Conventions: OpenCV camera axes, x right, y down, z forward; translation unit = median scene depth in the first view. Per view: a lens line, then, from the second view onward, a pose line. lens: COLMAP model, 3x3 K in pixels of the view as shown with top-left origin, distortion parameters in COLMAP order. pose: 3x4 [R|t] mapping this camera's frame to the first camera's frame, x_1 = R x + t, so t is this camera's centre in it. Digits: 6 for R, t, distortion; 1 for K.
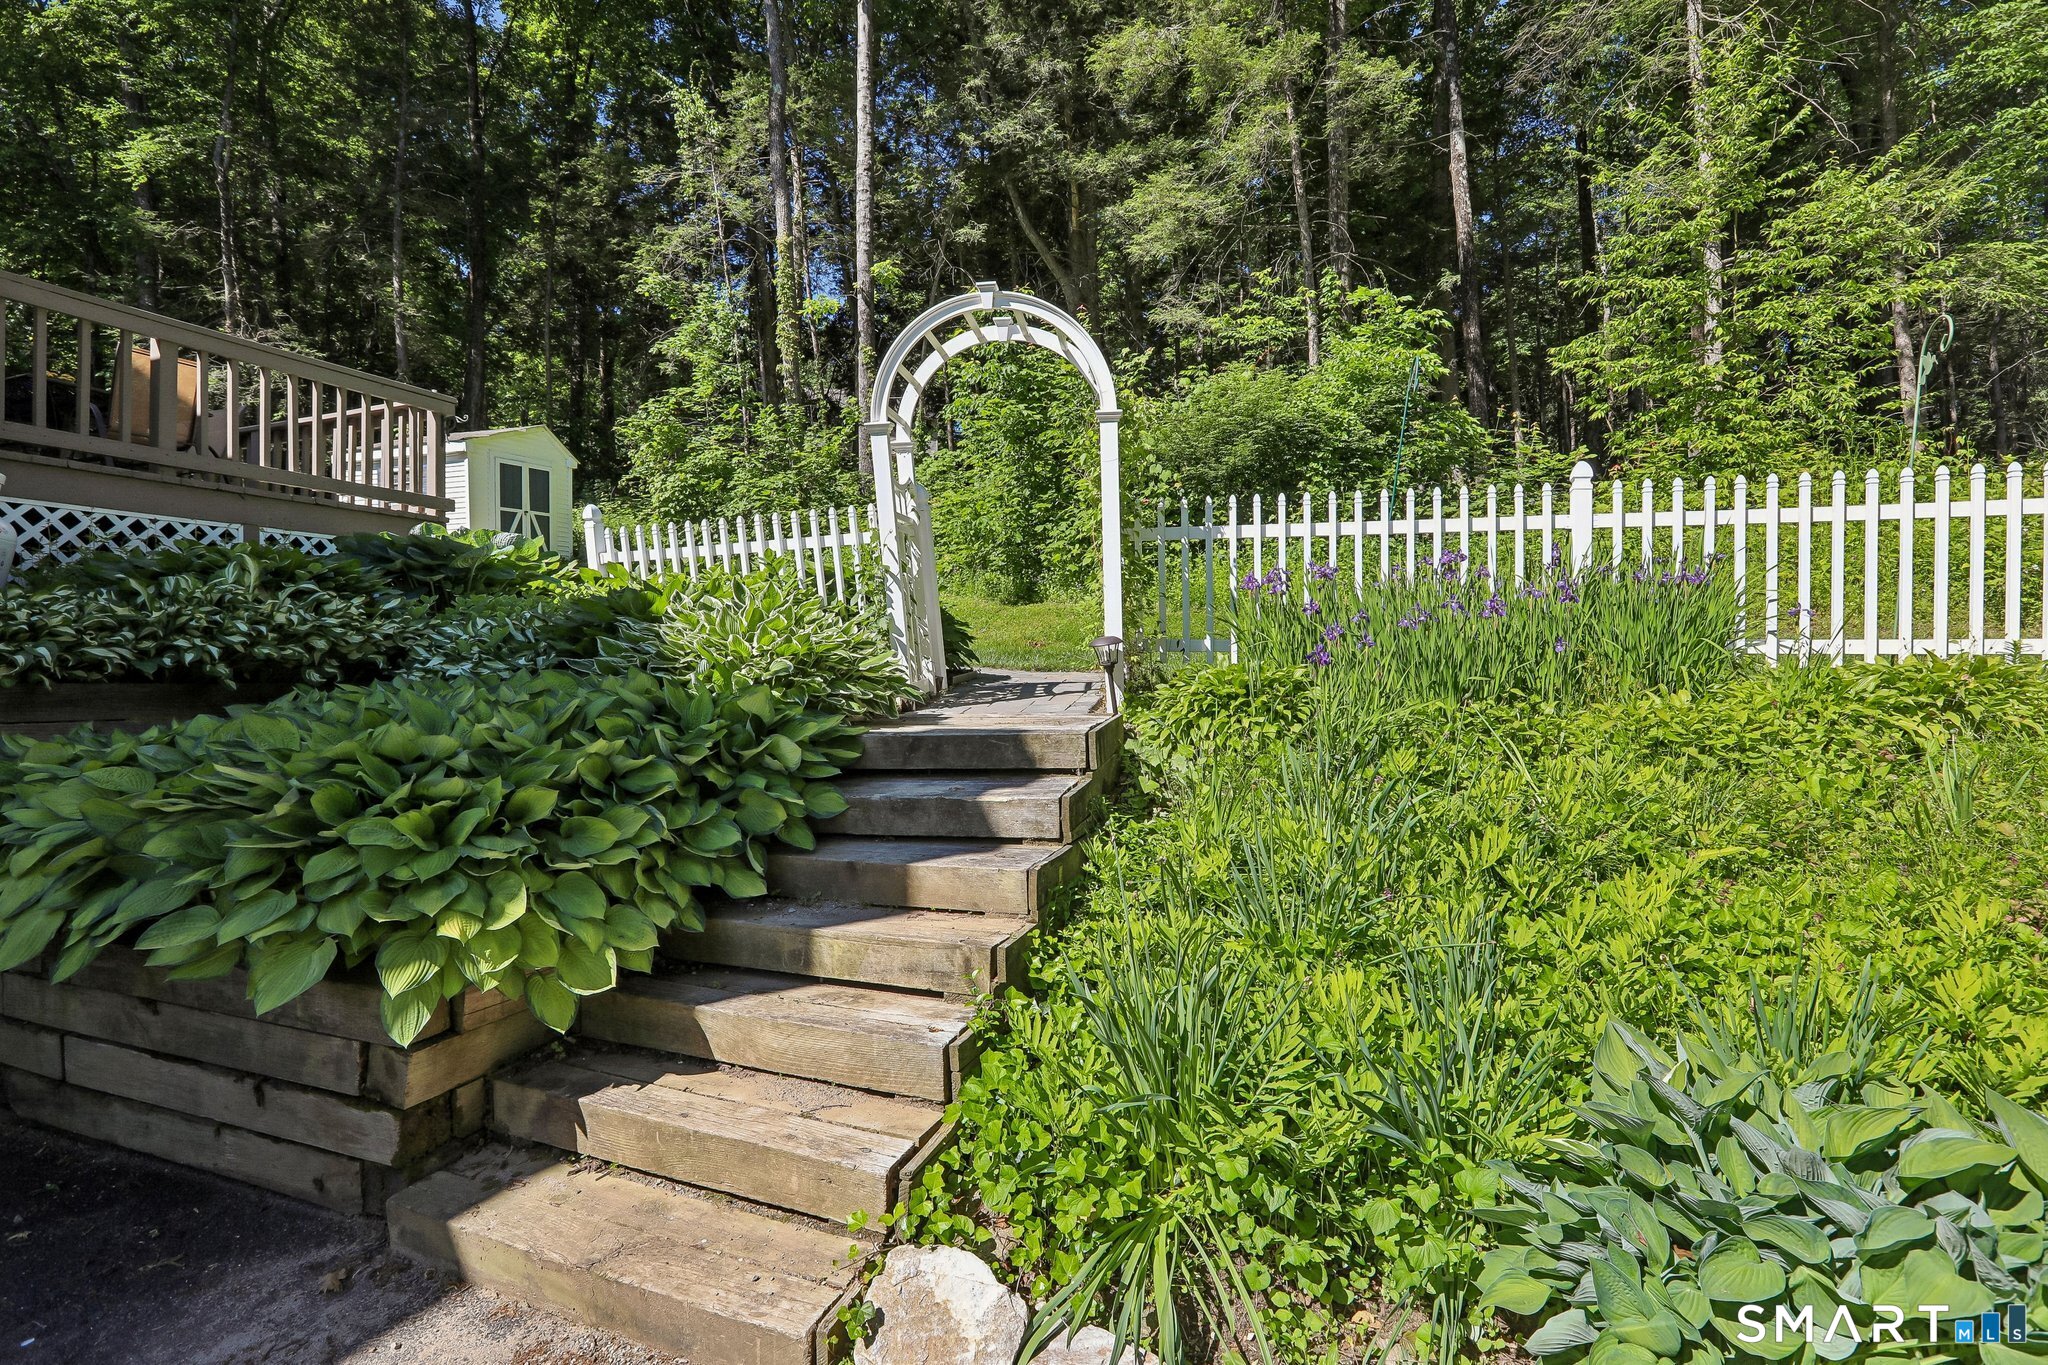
lens RADIAL K [[947.9, 0, 1034.3], [0, 947.9, 665.2], [0, 0, 1]] dist [-0.055941, 0.027348]
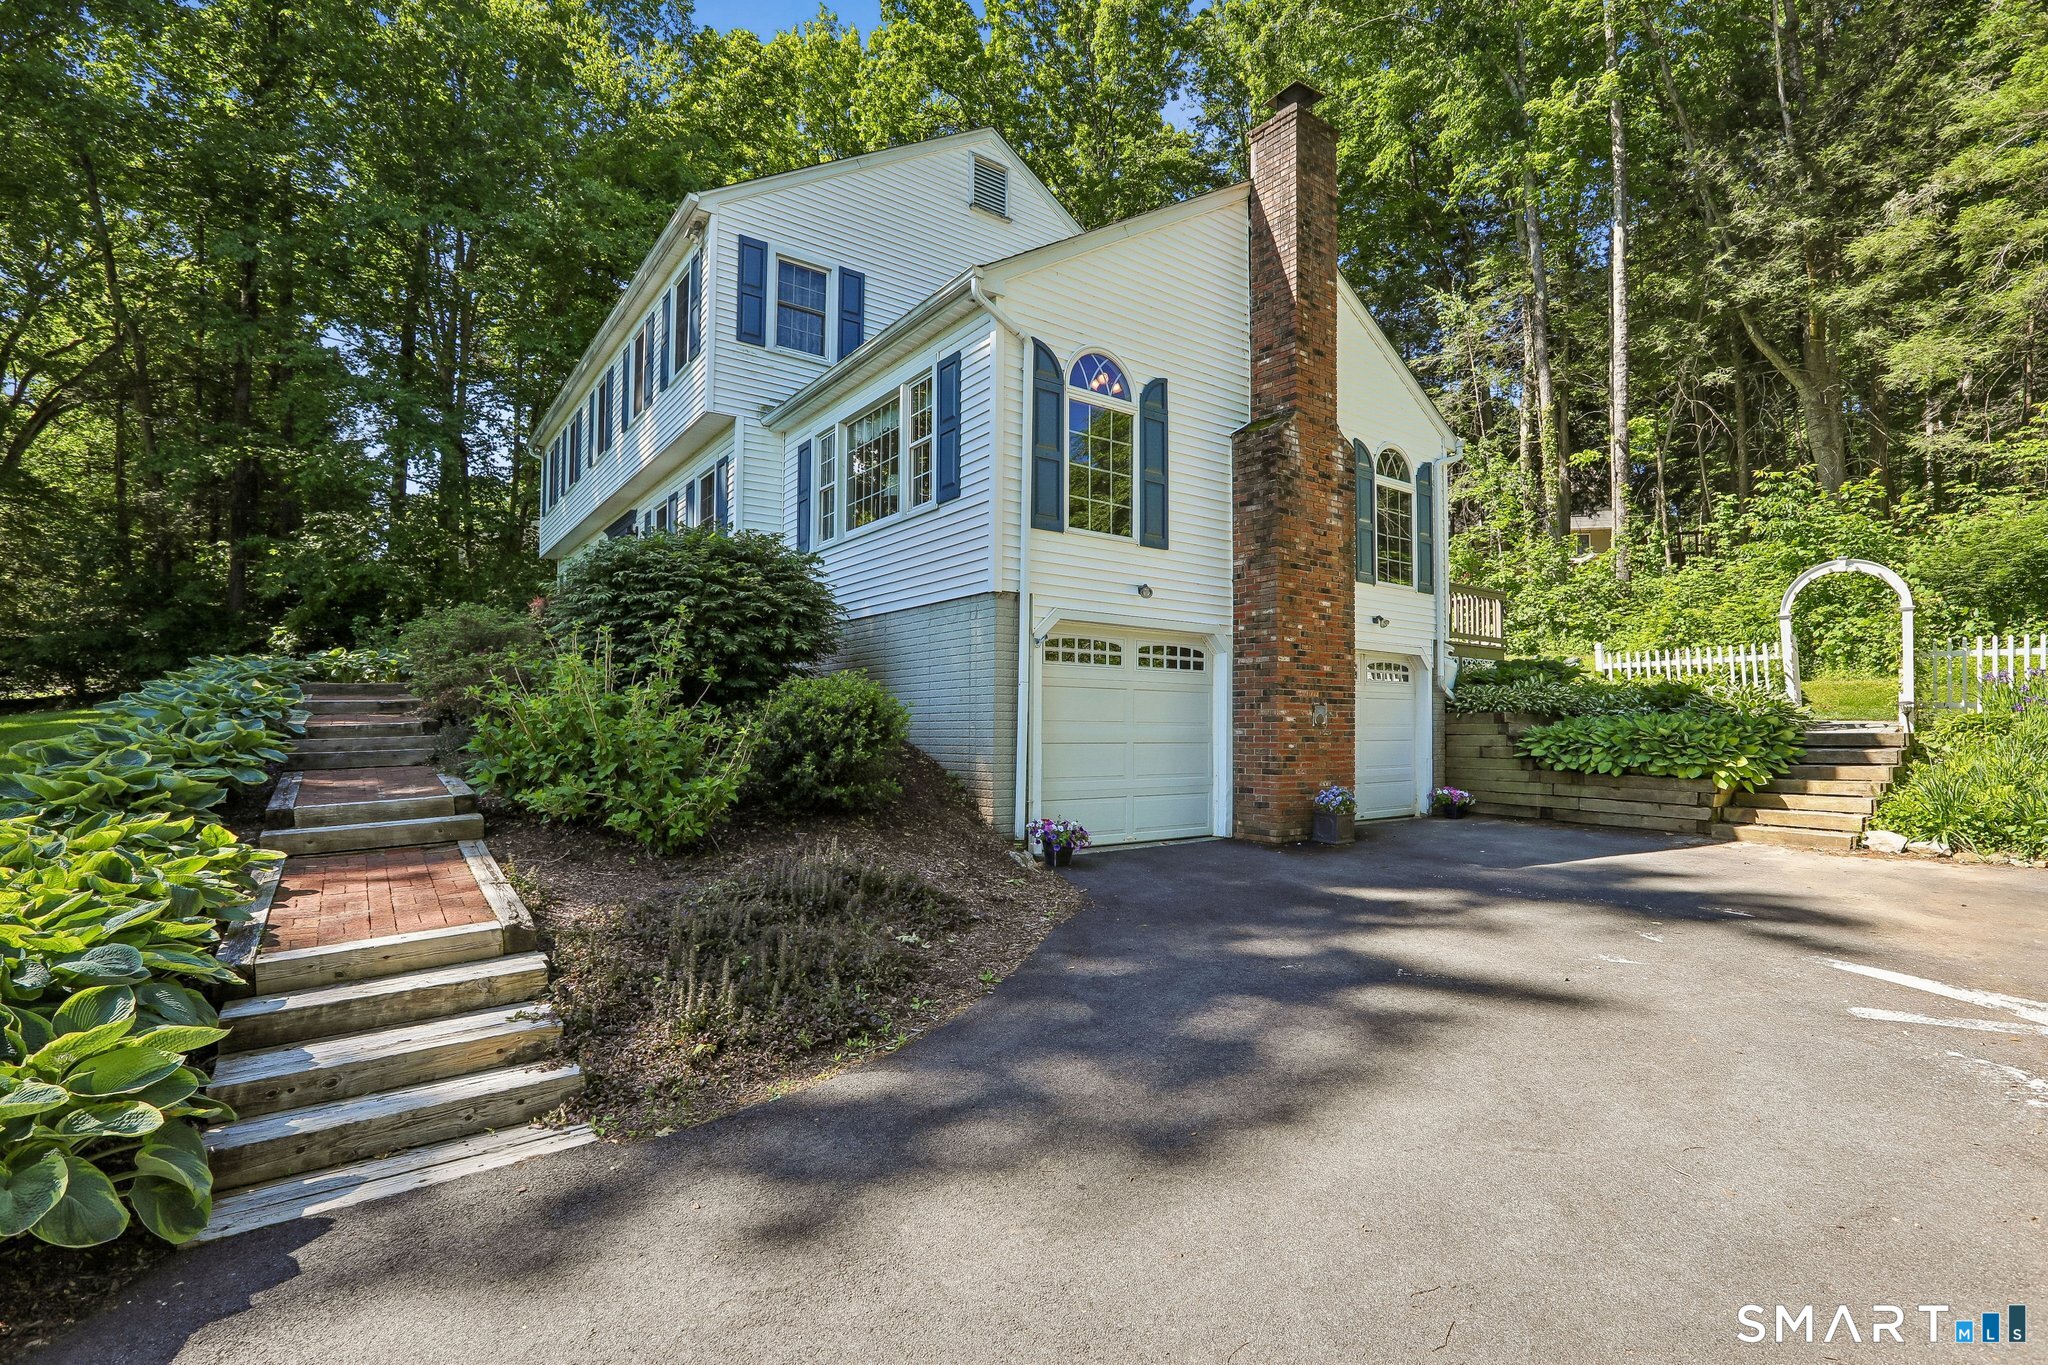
lens RADIAL K [[936.6, 0, 1075.7], [0, 936.6, 709.4], [0, 0, 1]] dist [-0.009971, 0.000538]
pose [[0.829385, 0.006927, -0.558634, -0.103737], [-0.021544, 0.999576, -0.019591, 0.024623], [0.558261, 0.028284, 0.829183, -0.625360]]
